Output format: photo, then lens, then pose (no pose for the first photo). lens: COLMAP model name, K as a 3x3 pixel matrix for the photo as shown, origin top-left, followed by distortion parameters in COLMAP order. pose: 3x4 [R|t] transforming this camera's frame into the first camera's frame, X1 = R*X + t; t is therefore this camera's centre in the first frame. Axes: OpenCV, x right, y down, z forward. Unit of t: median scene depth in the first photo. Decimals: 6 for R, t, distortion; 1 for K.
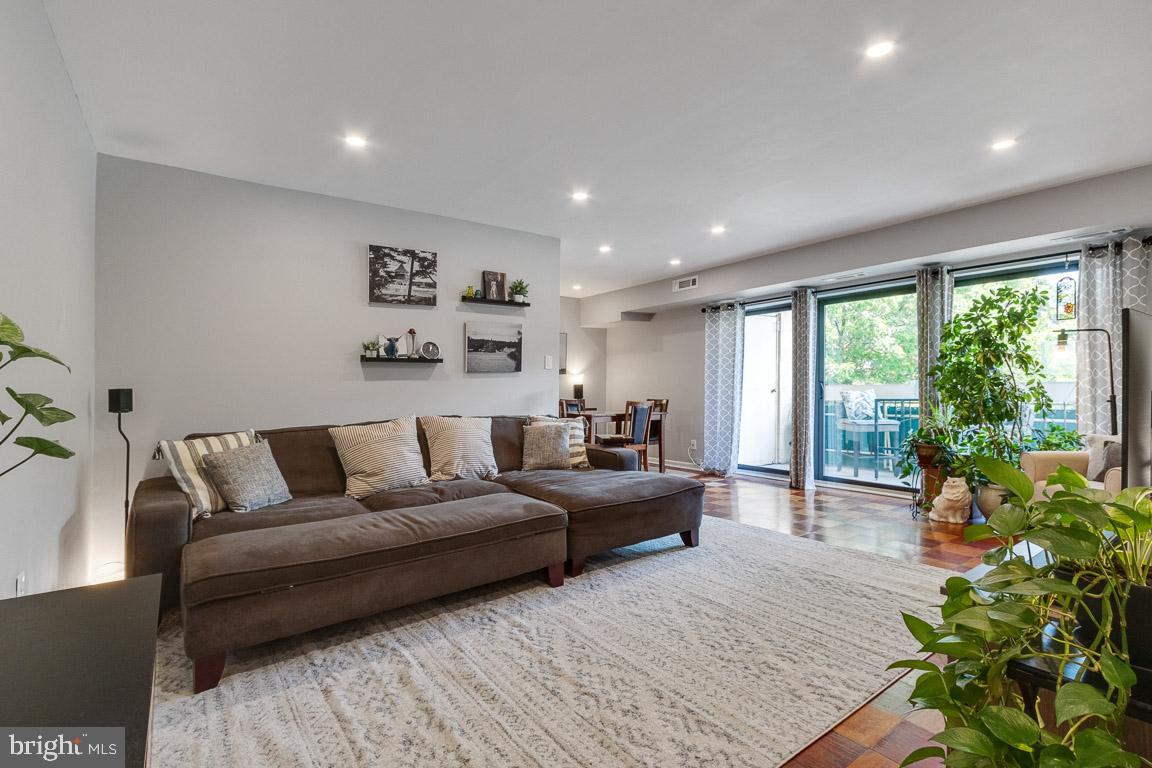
lens RADIAL K [[535.2, 0, 557.6], [0, 535.2, 372.9], [0, 0, 1]] dist [-0.001135, 0.001922]
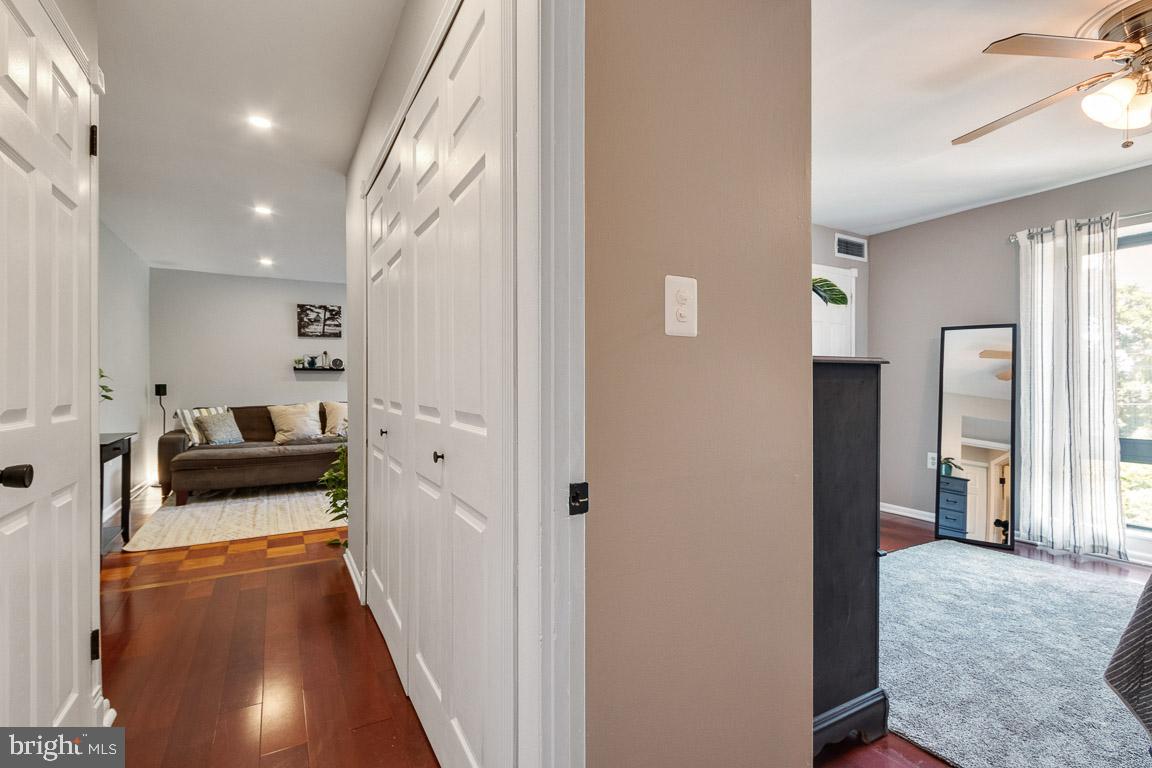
lens RADIAL K [[535.2, 0, 572.6], [0, 535.2, 384.5], [0, 0, 1]] dist [-0.001135, 0.001922]
pose [[0.994270, 0.011841, -0.106244, 0.736912], [-0.009428, 0.999687, 0.023186, -0.023683], [0.106485, -0.022052, 0.994070, -0.659273]]
